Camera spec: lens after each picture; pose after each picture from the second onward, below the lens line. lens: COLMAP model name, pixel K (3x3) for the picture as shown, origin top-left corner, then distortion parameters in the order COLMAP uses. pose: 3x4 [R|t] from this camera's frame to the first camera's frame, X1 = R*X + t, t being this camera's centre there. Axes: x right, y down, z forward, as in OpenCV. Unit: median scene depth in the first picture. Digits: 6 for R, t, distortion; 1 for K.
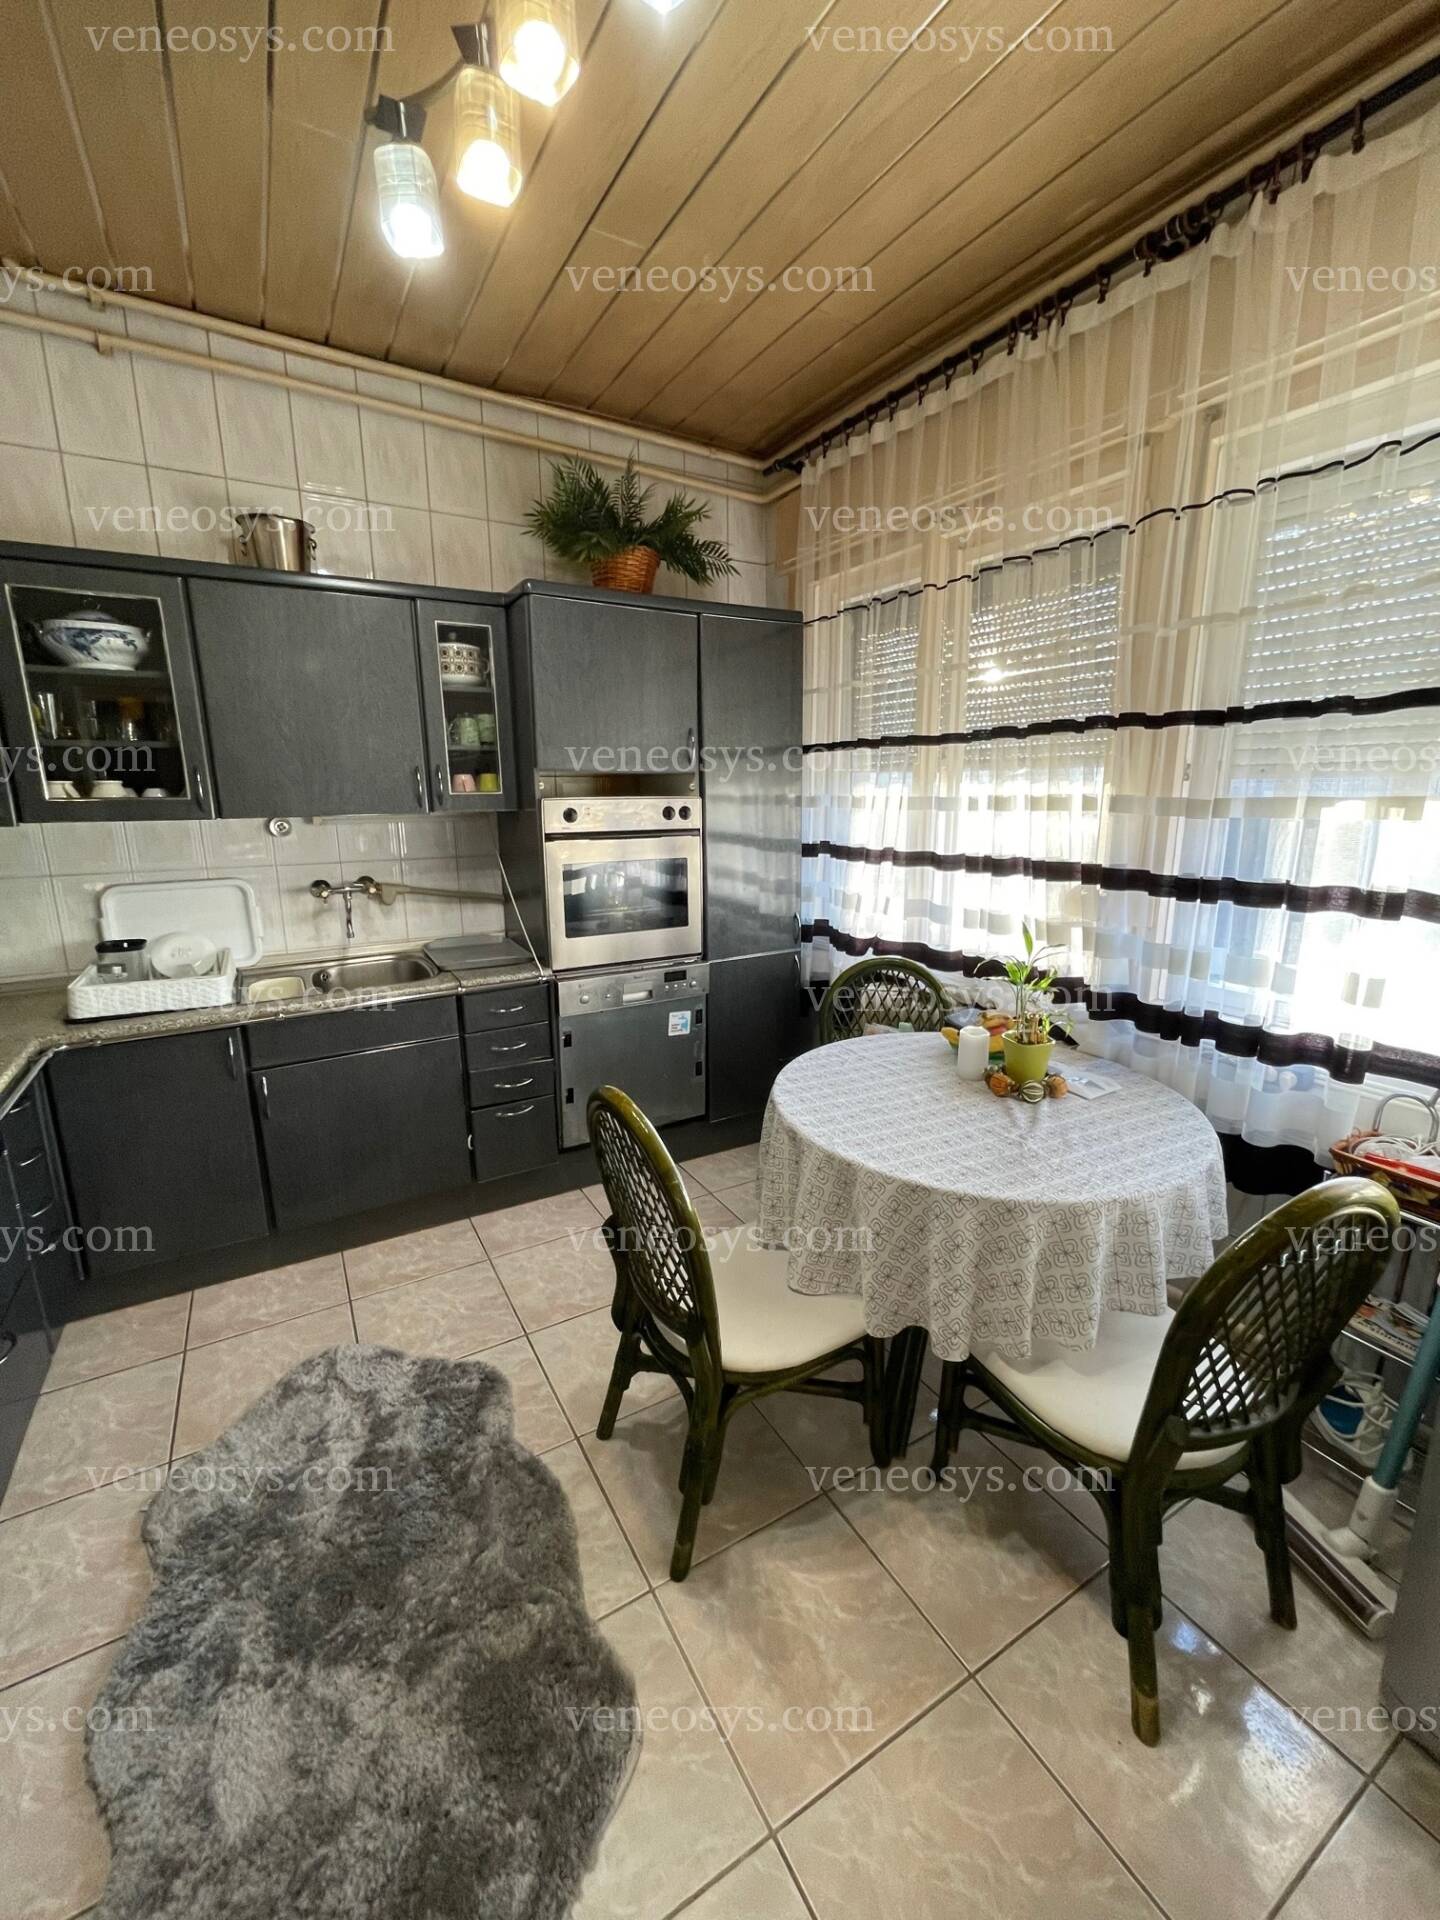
lens RADIAL K [[776.6, 0, 721.4], [0, 776.6, 959.5], [0, 0, 1]] dist [-0.004281, 0.000286]
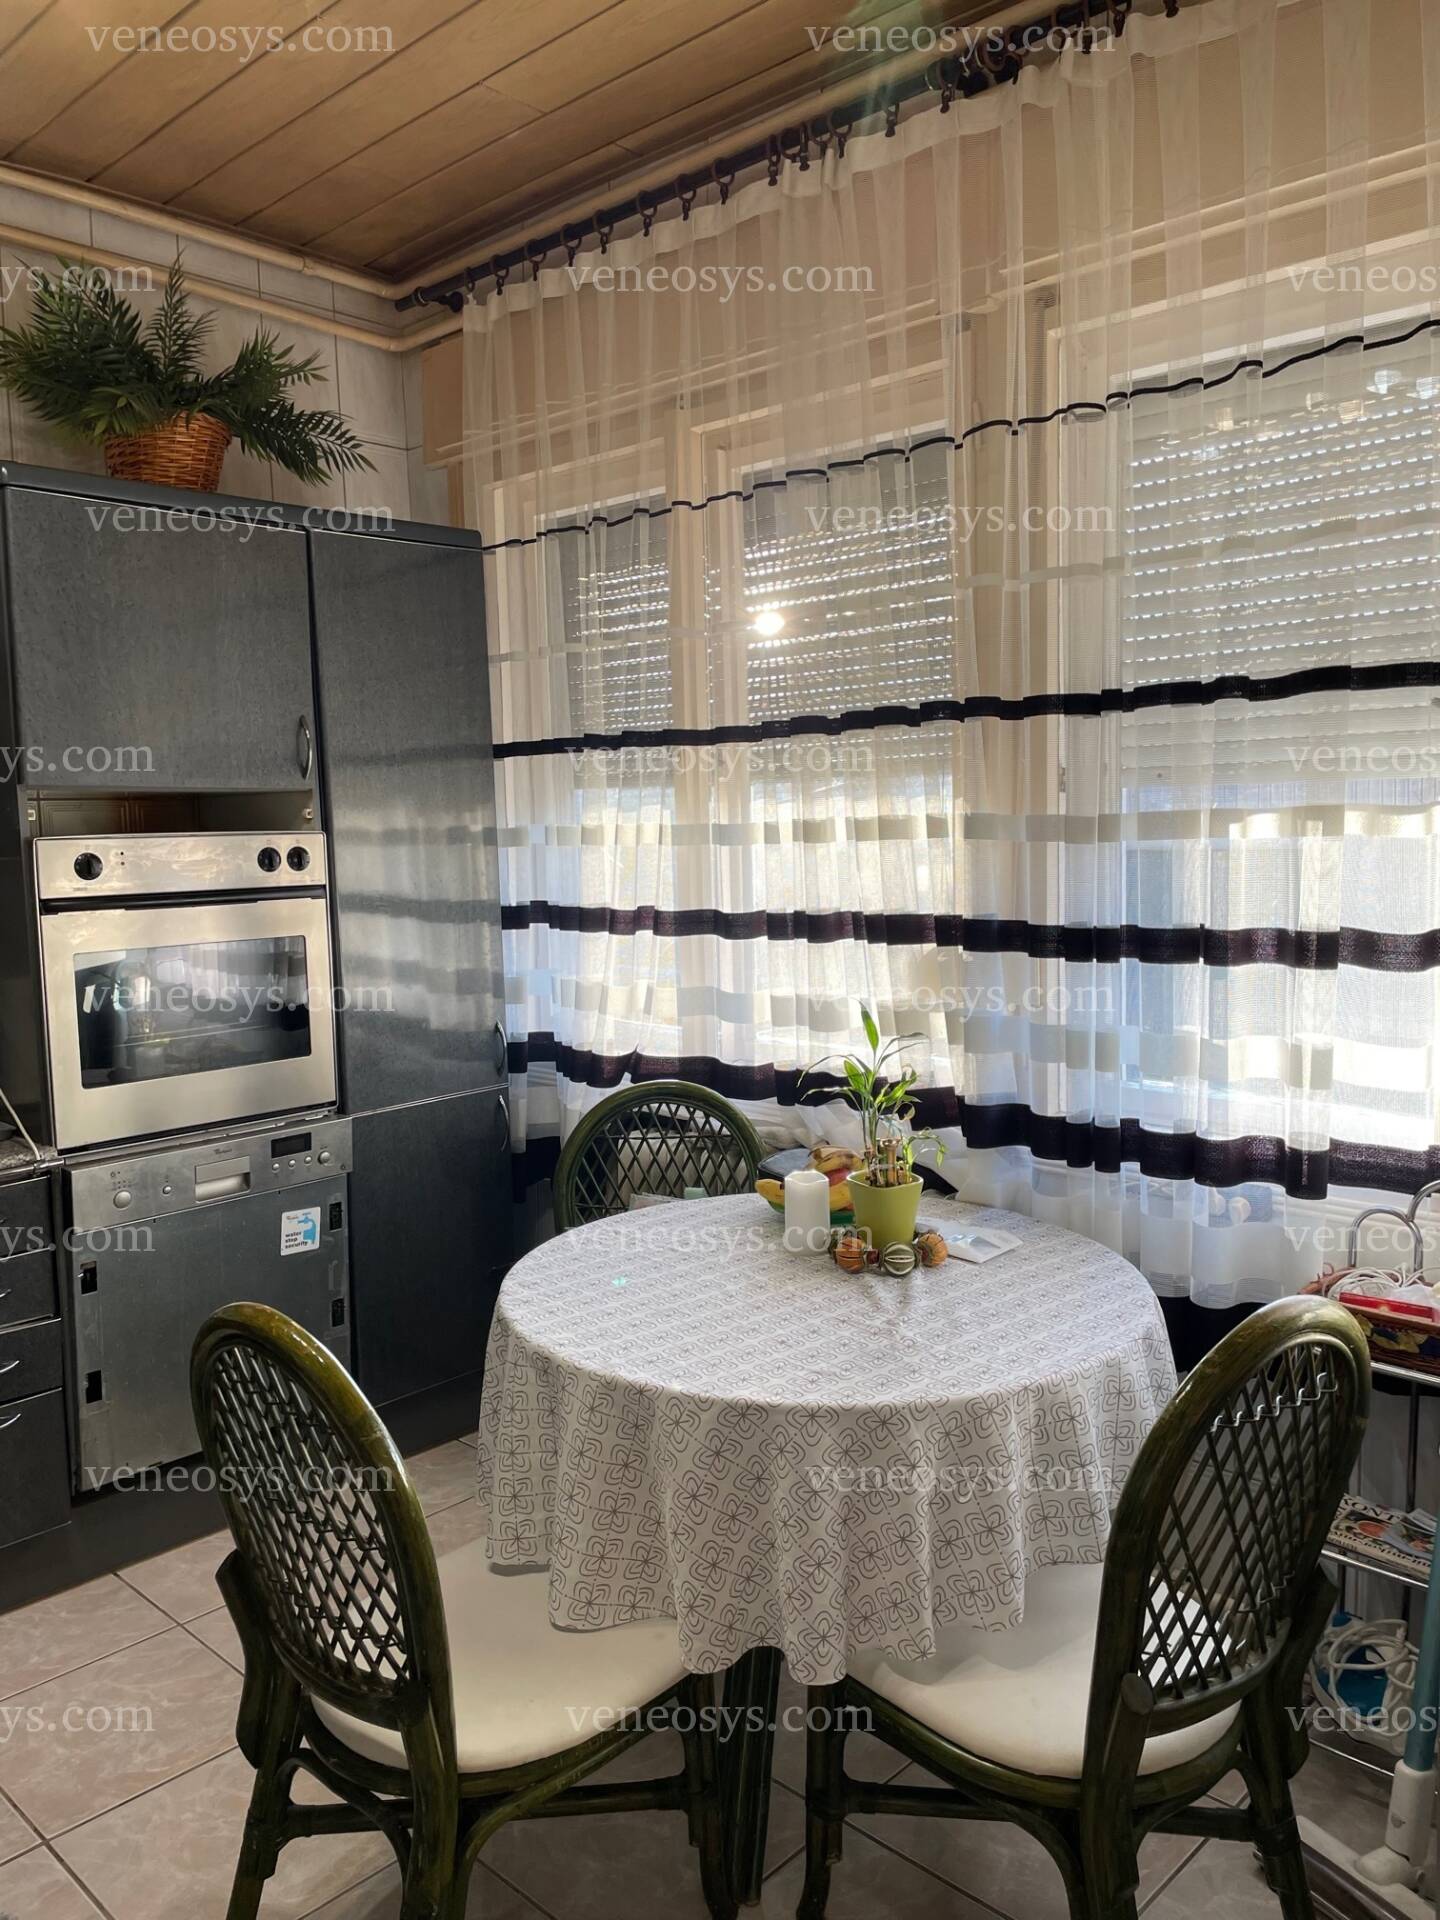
lens RADIAL K [[1443.9, 0, 716.3], [0, 1443.9, 955.9], [0, 0, 1]] dist [0.059235, -0.058377]
pose [[0.960621, -0.043791, 0.274389, -0.063777], [0.077301, 0.990638, -0.112524, 0.038602], [-0.266892, 0.129304, 0.955013, -0.142646]]
